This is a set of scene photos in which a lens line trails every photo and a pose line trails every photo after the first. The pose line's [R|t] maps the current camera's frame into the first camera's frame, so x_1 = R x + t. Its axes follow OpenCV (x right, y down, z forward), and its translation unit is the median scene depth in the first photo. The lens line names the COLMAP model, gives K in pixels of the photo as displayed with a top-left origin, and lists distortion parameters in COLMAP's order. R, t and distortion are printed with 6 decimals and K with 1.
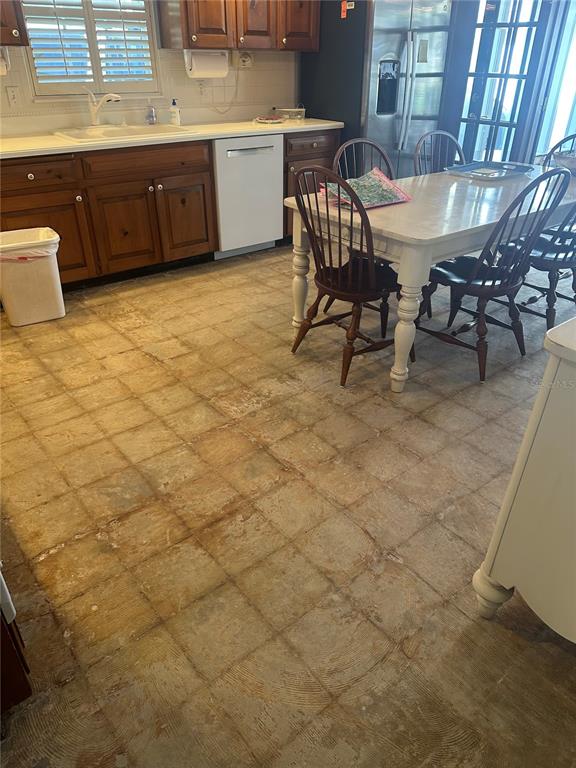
lens RADIAL K [[534.5, 0, 292.1], [0, 534.5, 376.6], [0, 0, 1]] dist [0.005230, -0.013821]
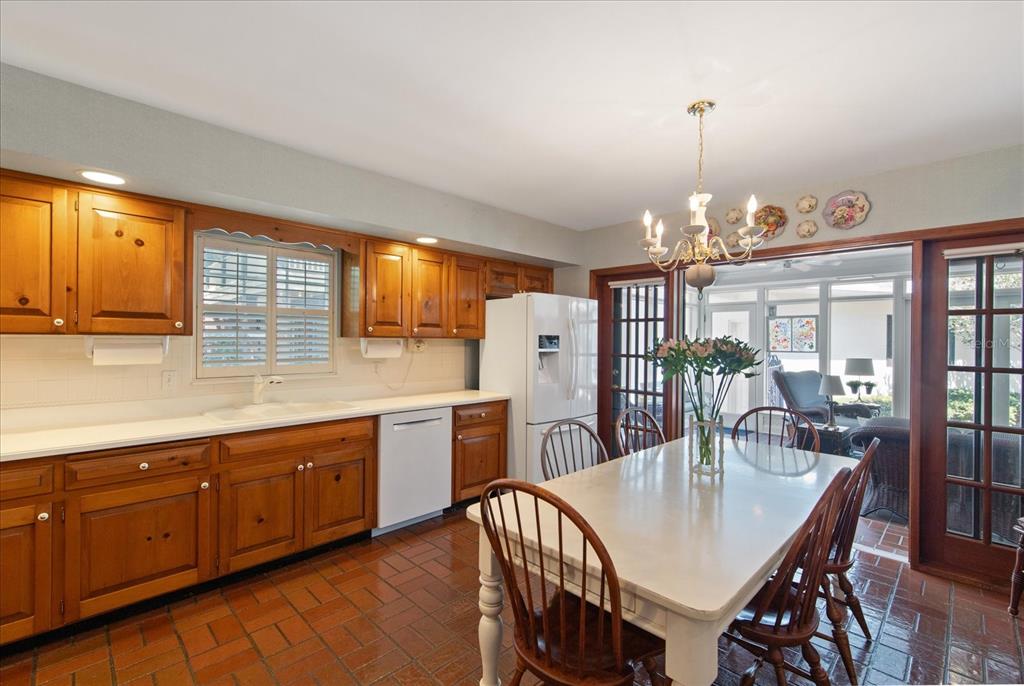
lens RADIAL K [[444.6, 0, 519.3], [0, 444.6, 338.3], [0, 0, 1]] dist [-0.000148, 0.000135]
pose [[0.995678, 0.001181, 0.092868, 0.037684], [0.046547, 0.858932, -0.509970, -0.127735], [-0.080369, 0.512089, 0.855164, 0.188839]]
